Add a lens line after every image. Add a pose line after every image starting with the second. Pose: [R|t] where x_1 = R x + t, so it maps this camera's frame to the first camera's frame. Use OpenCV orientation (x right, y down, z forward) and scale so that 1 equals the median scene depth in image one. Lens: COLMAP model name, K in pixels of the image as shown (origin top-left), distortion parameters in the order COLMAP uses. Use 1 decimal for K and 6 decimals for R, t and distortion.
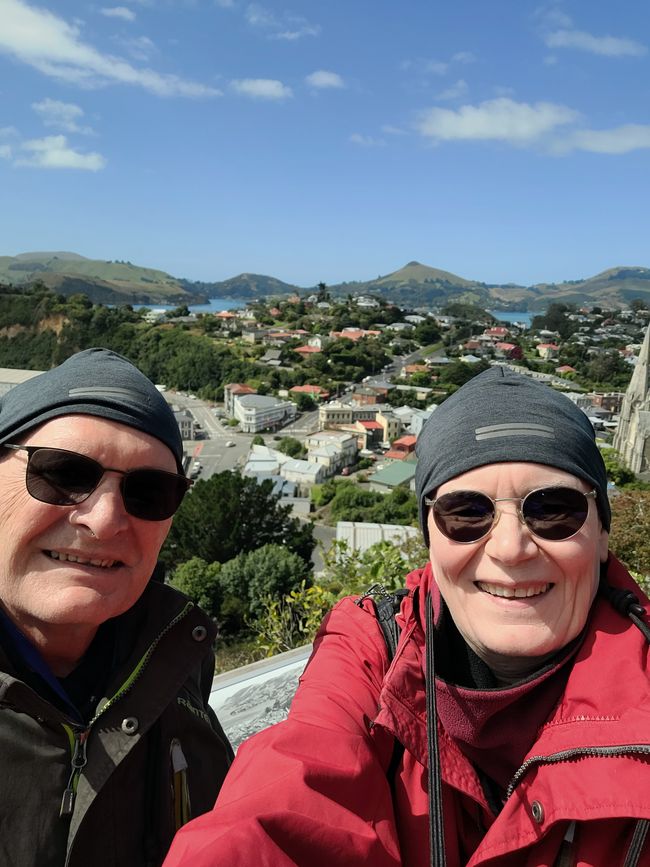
lens RADIAL K [[2216.1, 0, 325.0], [0, 2216.1, 433.5], [0, 0, 1]] dist [-0.033607, 0.319404]
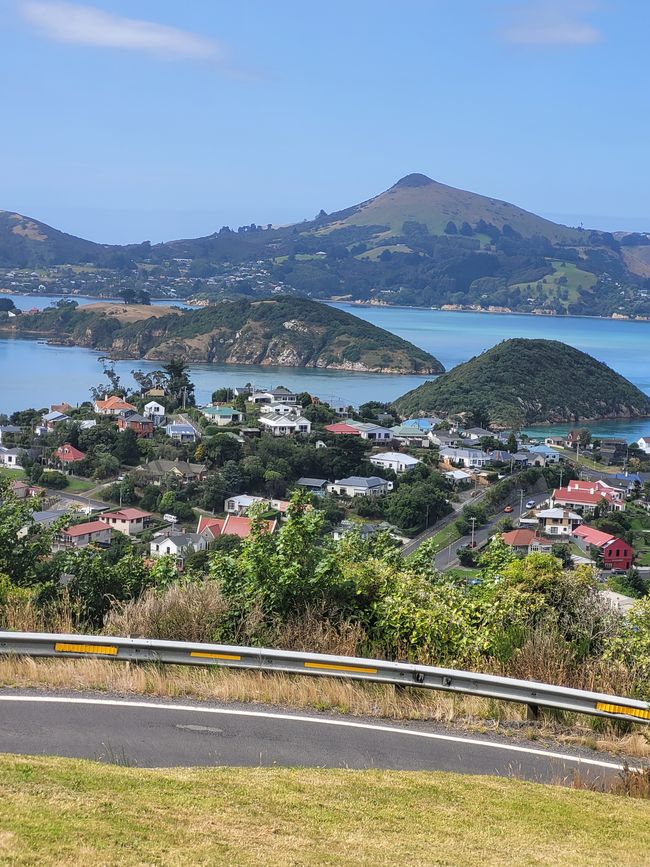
lens RADIAL K [[2216.1, 0, 325.0], [0, 2216.1, 433.5], [0, 0, 1]] dist [-0.033607, 0.319404]
pose [[0.998709, -0.008499, 0.050075, 0.005728], [0.019692, 0.973581, -0.227493, 0.040831], [-0.046819, 0.228185, 0.972491, 0.578173]]
